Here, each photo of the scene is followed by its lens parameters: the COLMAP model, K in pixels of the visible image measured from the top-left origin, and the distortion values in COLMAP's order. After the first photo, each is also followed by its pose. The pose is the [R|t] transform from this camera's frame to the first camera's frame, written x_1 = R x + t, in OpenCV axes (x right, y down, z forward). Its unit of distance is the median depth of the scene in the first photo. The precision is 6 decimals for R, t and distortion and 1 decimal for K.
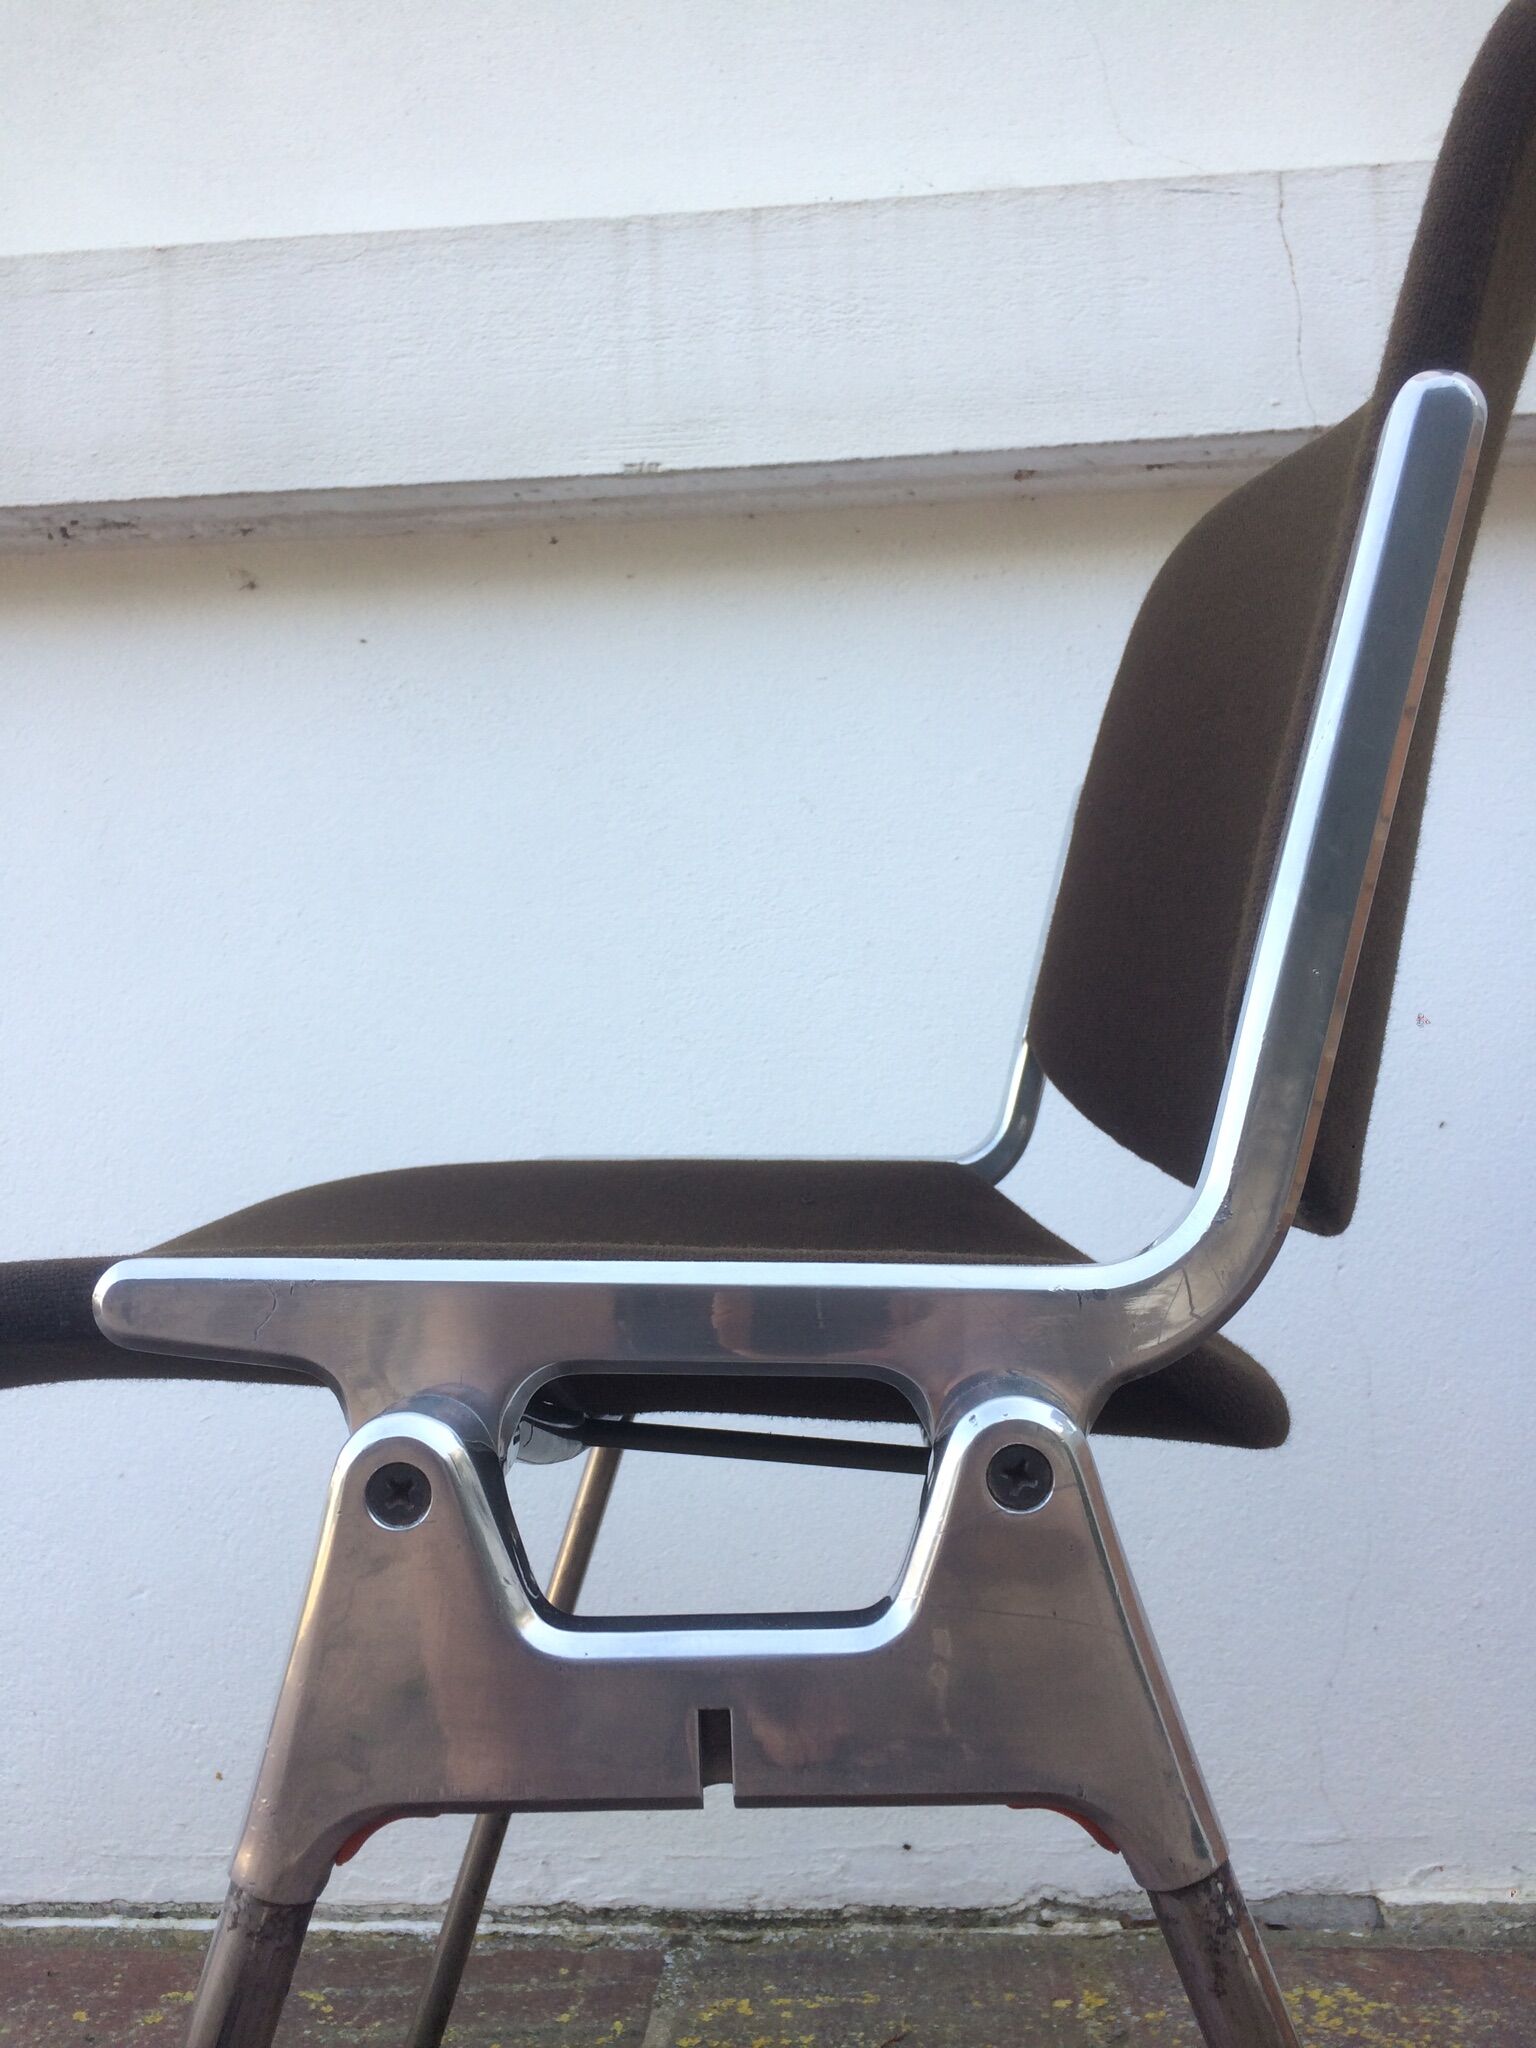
lens RADIAL K [[1762.4, 0, 773.0], [0, 1762.4, 1029.1], [0, 0, 1]] dist [0.062186, -0.085272]
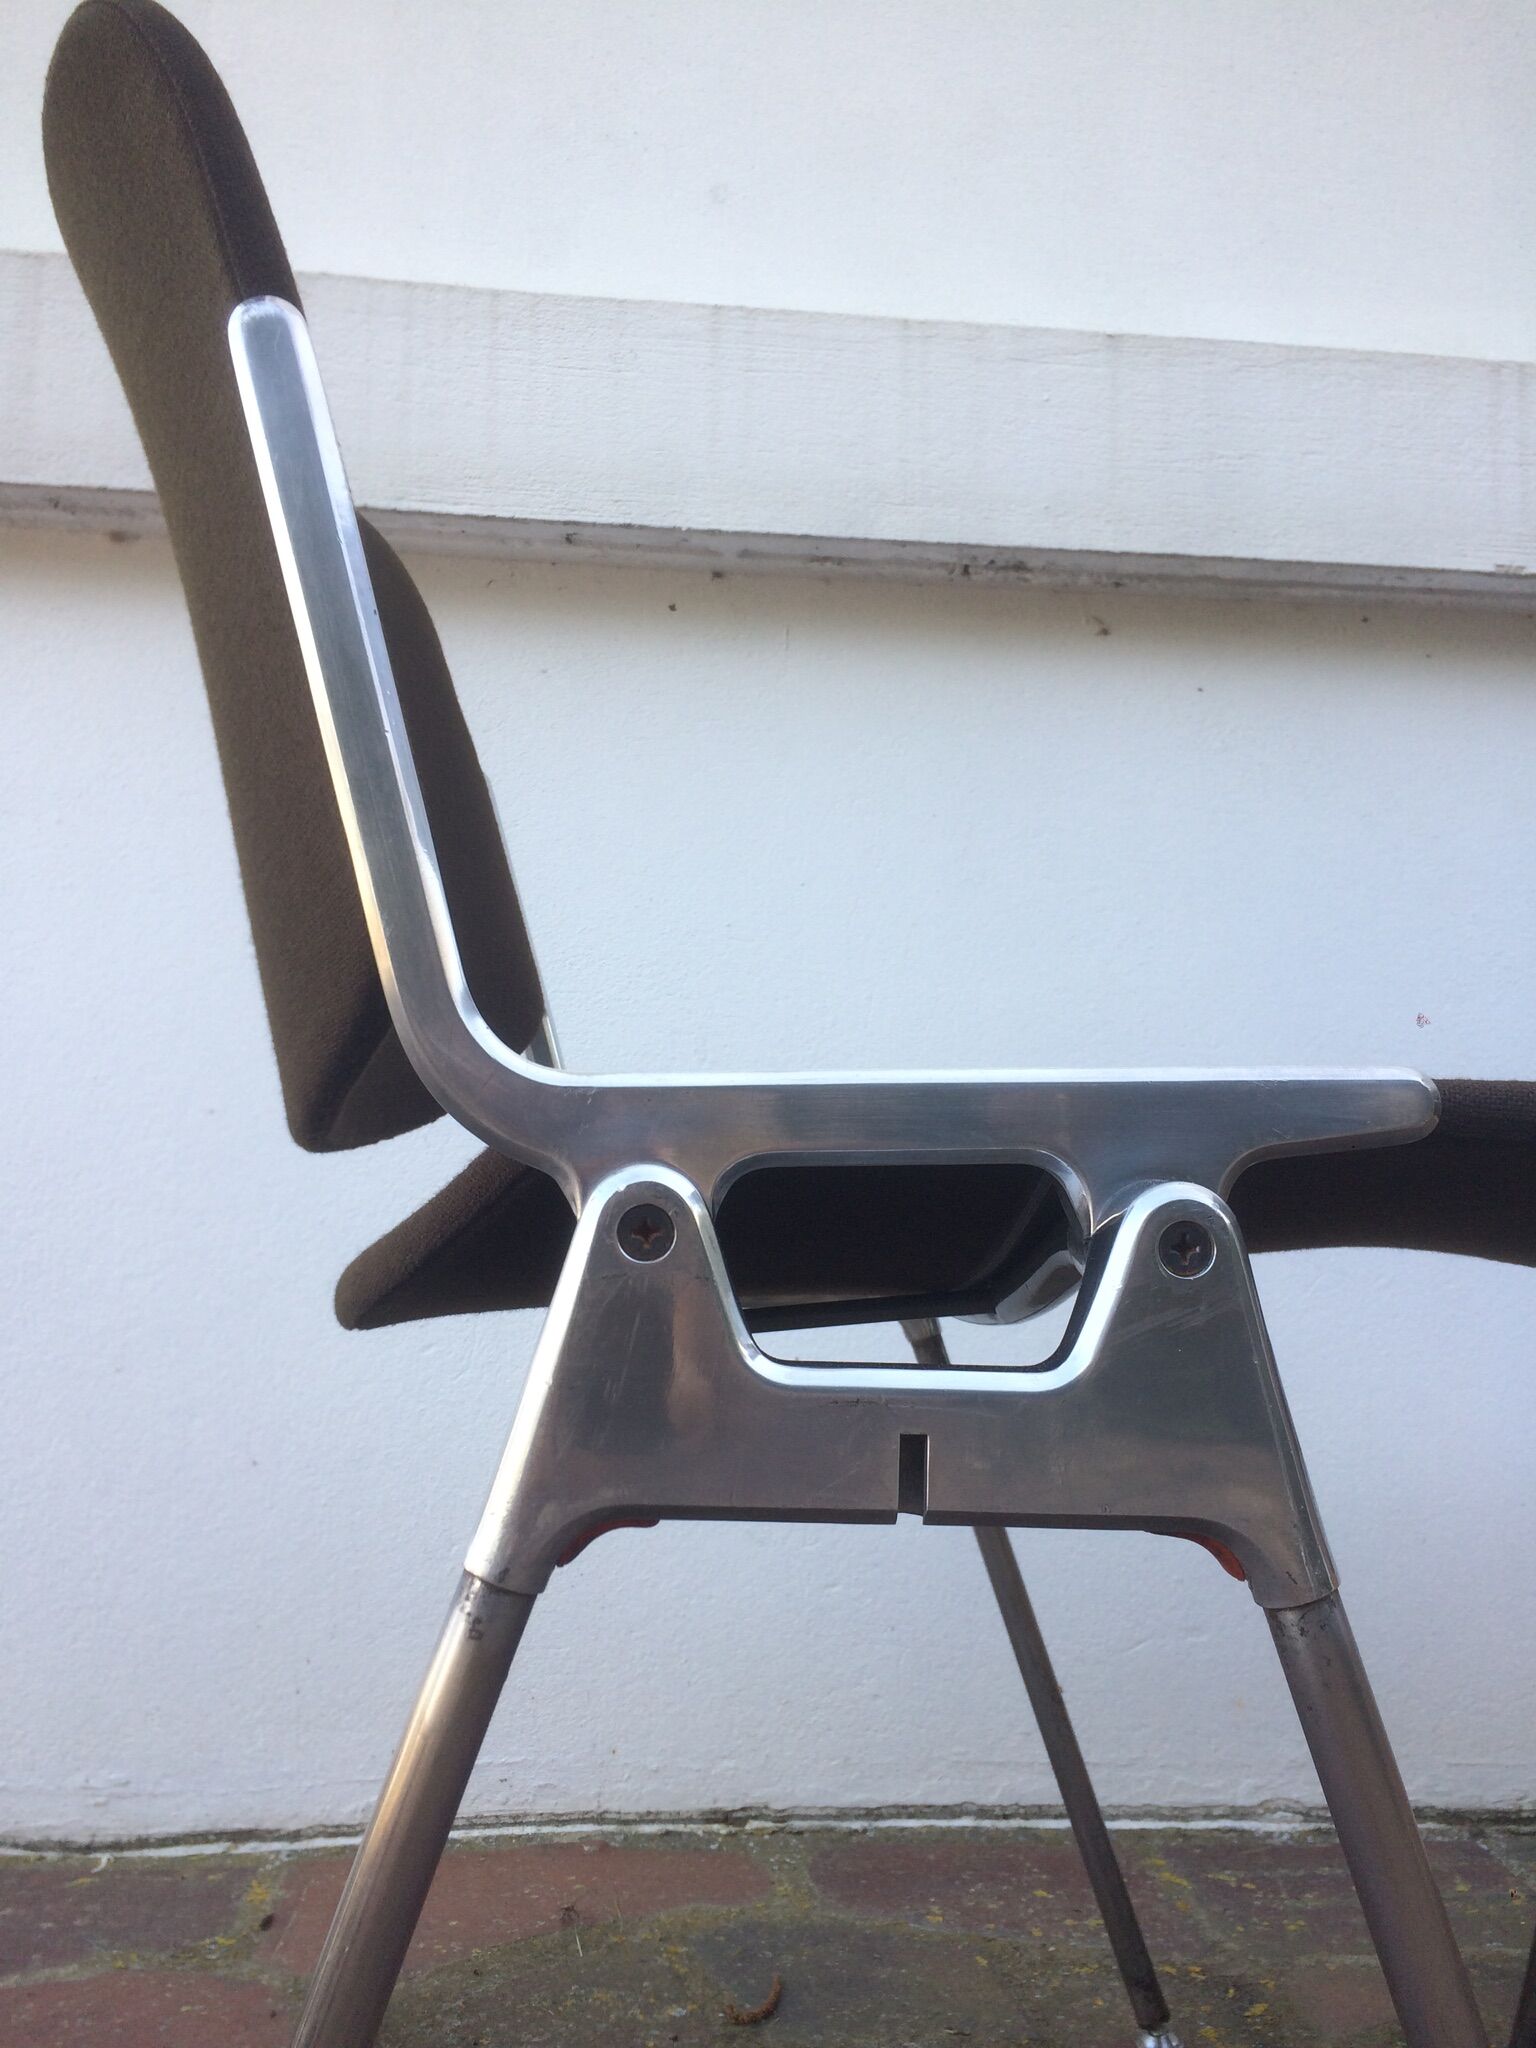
lens RADIAL K [[1762.4, 0, 781.8], [0, 1762.4, 1022.2], [0, 0, 1]] dist [0.062186, -0.085272]
pose [[0.983787, 0.070729, 0.164802, -0.720487], [-0.064626, 0.997021, -0.042112, 0.064995], [-0.167289, 0.030779, 0.985427, -0.078646]]
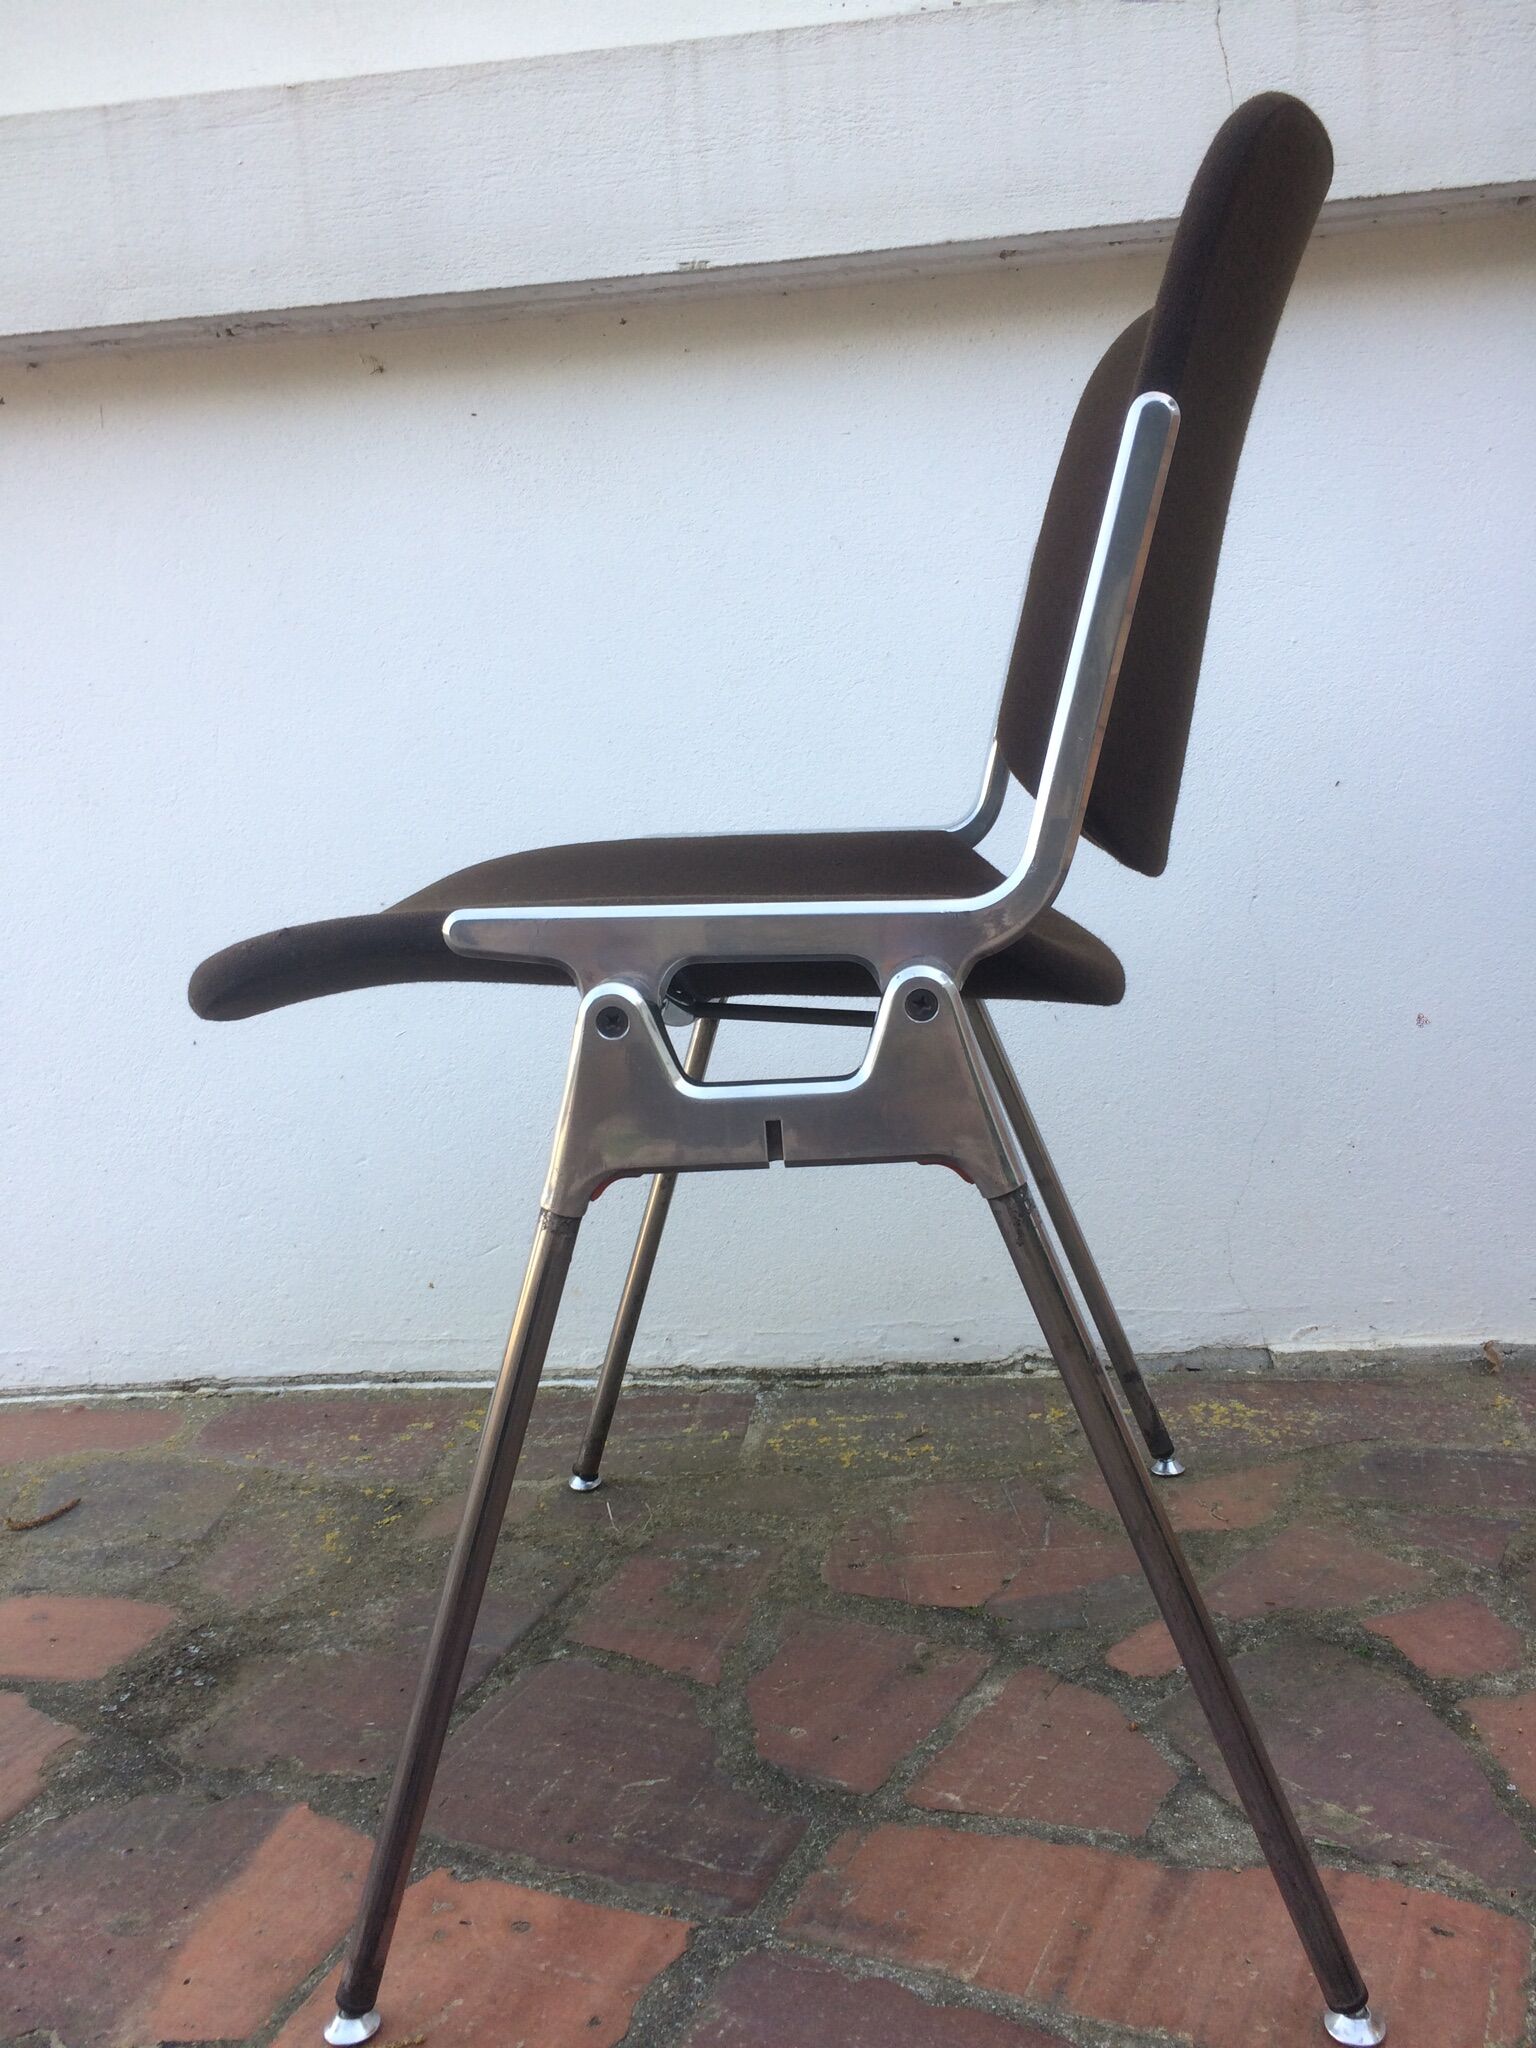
lens RADIAL K [[1762.4, 0, 771.8], [0, 1762.4, 1038.9], [0, 0, 1]] dist [0.062186, -0.085272]
pose [[0.998806, -0.026272, -0.041196, 0.016472], [0.034017, 0.979140, 0.200320, -0.036781], [0.035074, -0.201482, 0.978864, -0.309296]]
